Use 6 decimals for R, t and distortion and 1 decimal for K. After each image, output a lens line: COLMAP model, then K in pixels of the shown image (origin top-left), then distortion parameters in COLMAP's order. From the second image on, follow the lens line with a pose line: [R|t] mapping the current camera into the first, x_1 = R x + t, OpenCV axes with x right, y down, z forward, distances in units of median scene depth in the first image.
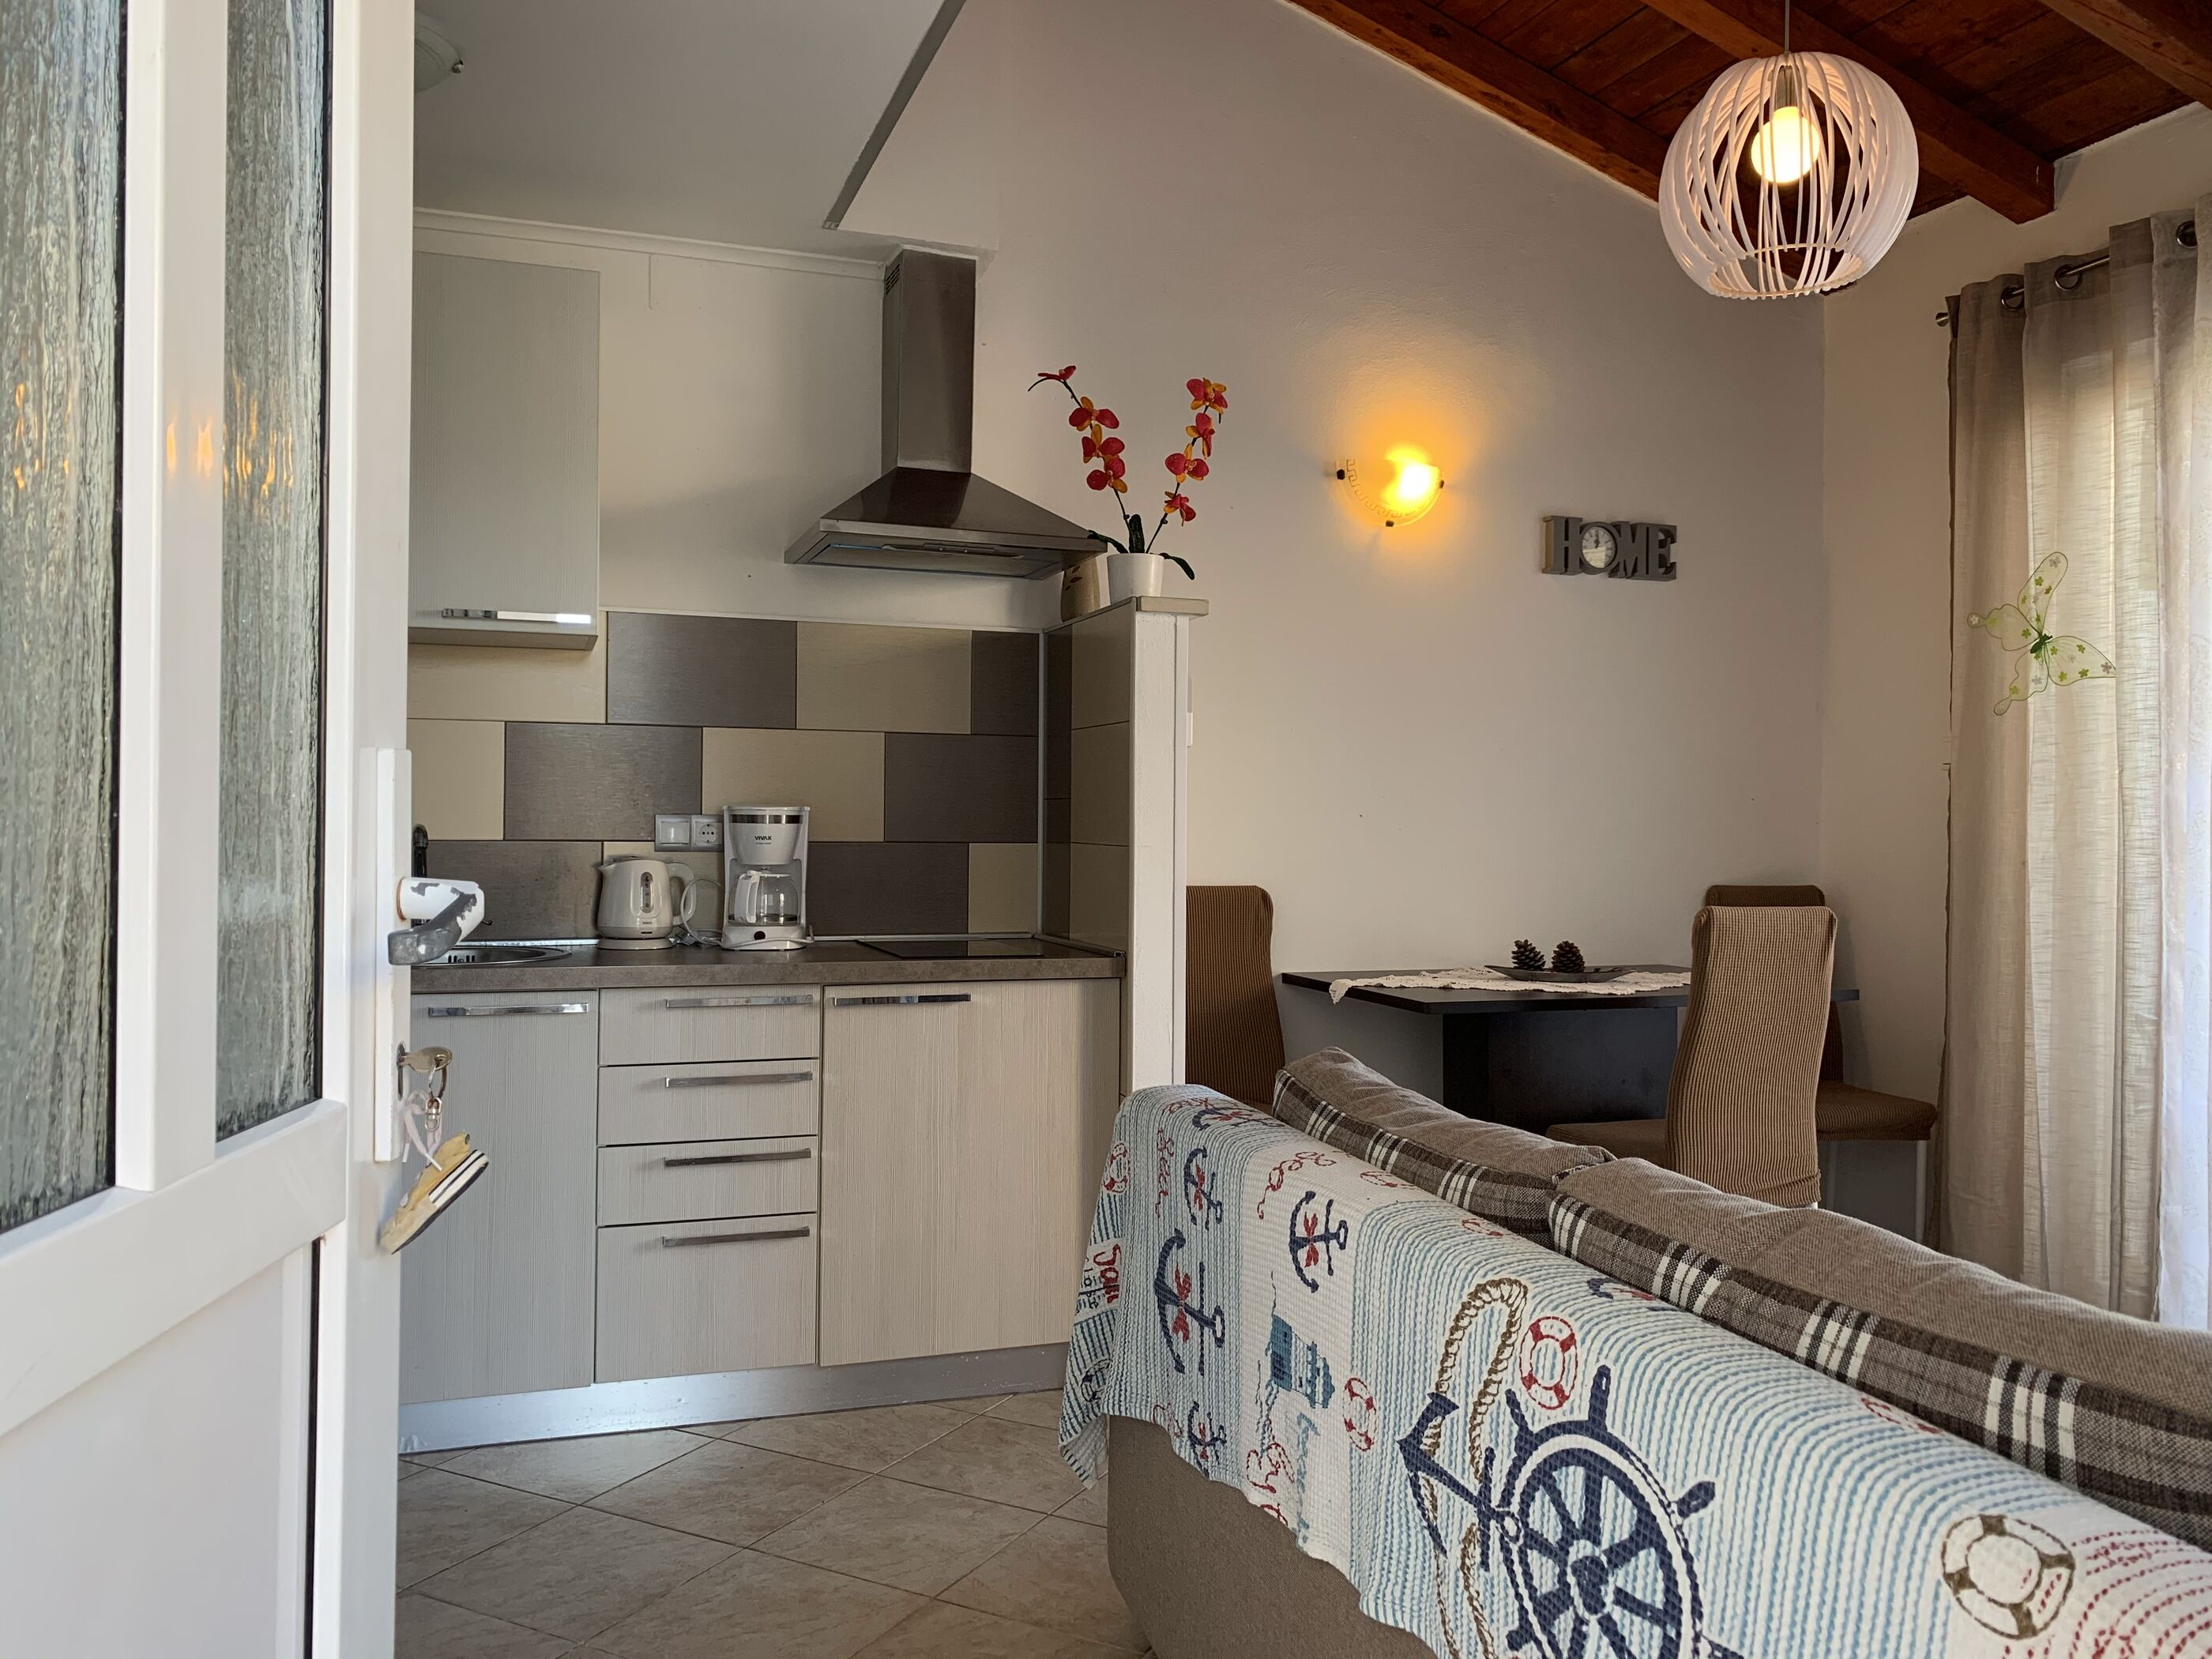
lens RADIAL K [[1665.4, 0, 1108.1], [0, 1665.4, 810.2], [0, 0, 1]] dist [0.101075, -0.237637]
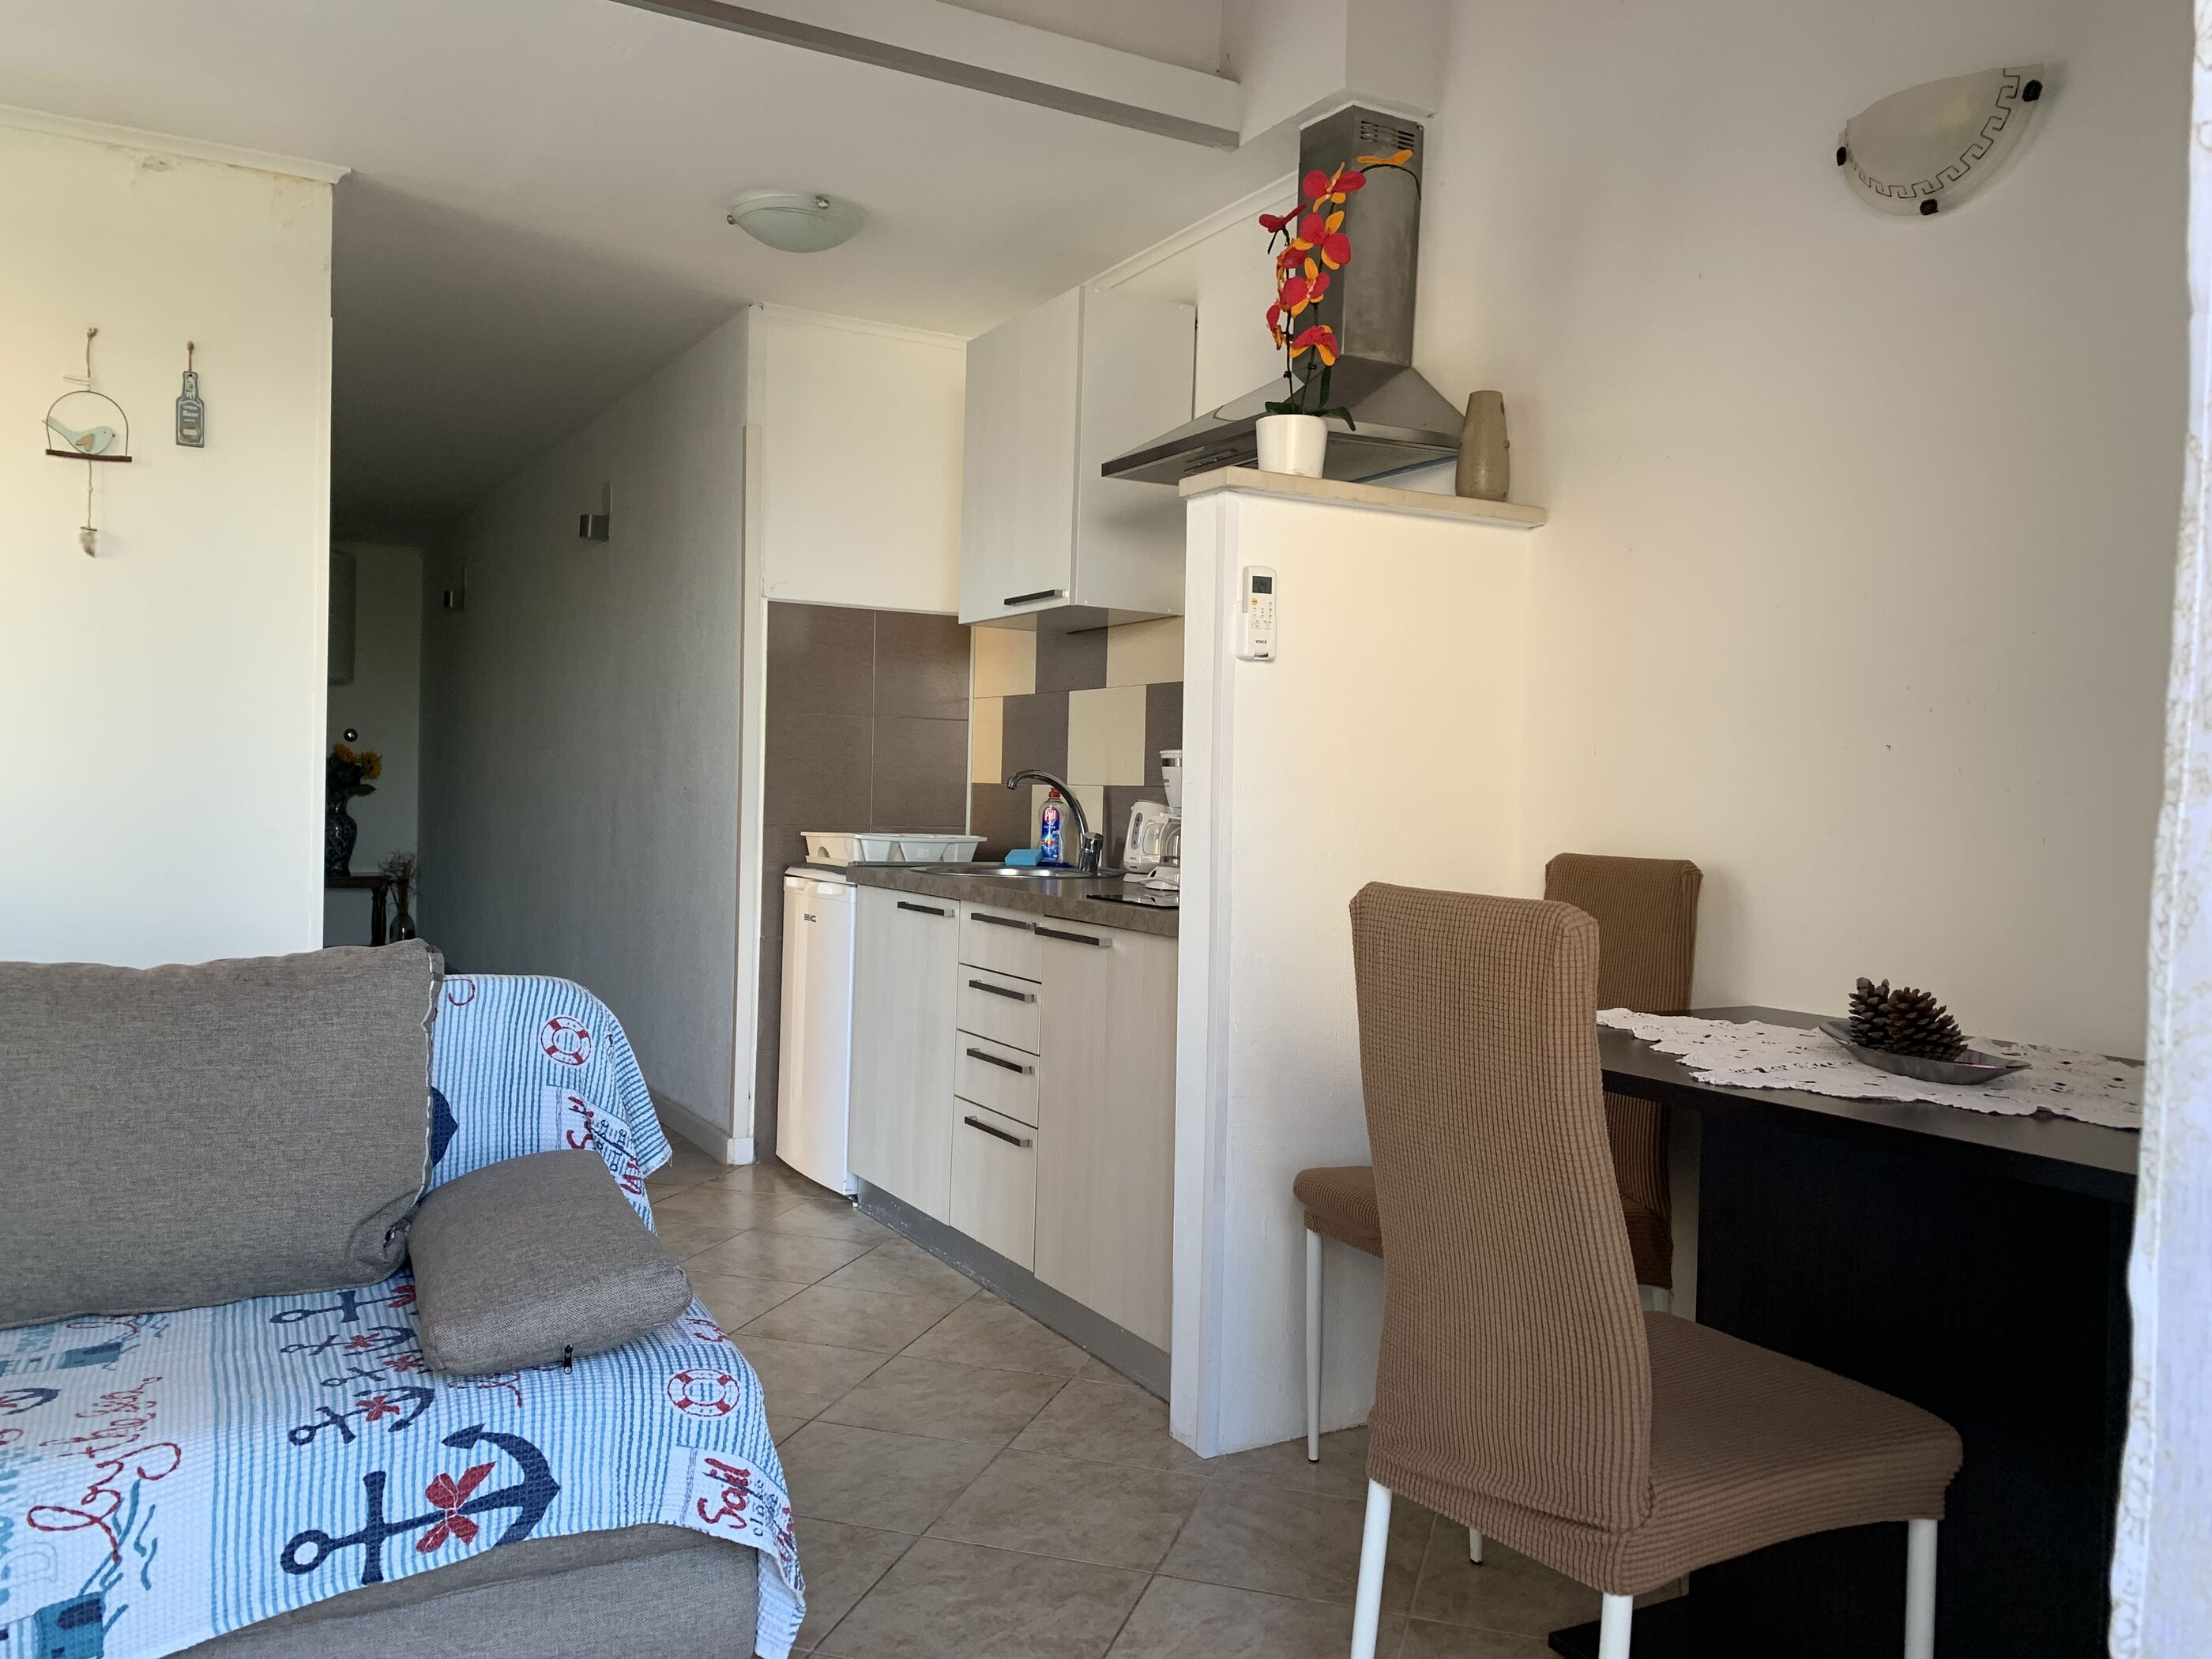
lens RADIAL K [[1687.8, 0, 1112.9], [0, 1687.8, 820.7], [0, 0, 1]] dist [0.010941, -0.002585]
pose [[0.195086, 0.009420, -0.980741, 0.652132], [-0.017630, 0.999826, 0.006096, 0.029214], [0.980628, 0.016102, 0.195218, 0.626356]]
